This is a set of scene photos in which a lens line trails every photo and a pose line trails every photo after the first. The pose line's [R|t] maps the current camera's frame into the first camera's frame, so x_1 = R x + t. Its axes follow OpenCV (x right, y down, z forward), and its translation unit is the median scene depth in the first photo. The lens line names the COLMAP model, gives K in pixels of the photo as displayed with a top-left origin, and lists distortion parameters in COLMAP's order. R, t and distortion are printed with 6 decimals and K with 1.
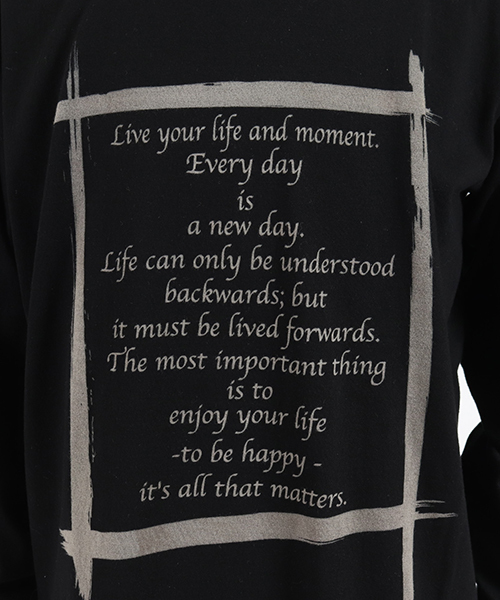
lens RADIAL K [[1173.6, 0, 249.9], [0, 1173.6, 300.0], [0, 0, 1]] dist [-0.065428, 0.000000]
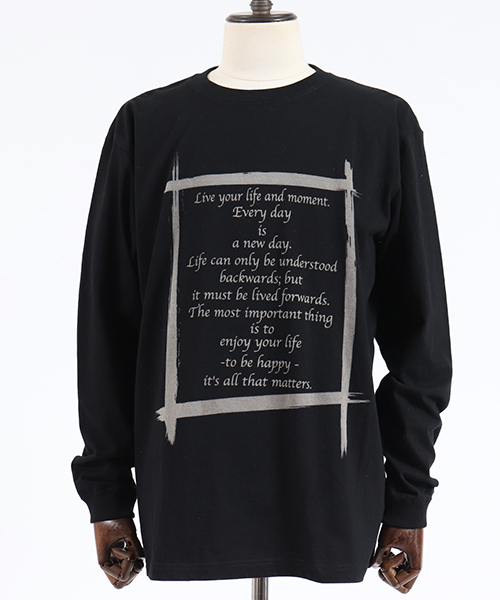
lens RADIAL K [[1105.5, 0, 250.0], [0, 1105.5, 300.0], [0, 0, 1]] dist [0.007727, 0.000000]
pose [[0.999596, 0.022848, 0.016926, -0.052238], [-0.019789, 0.986444, -0.162903, 0.329129], [-0.020419, 0.162502, 0.986497, -0.811110]]
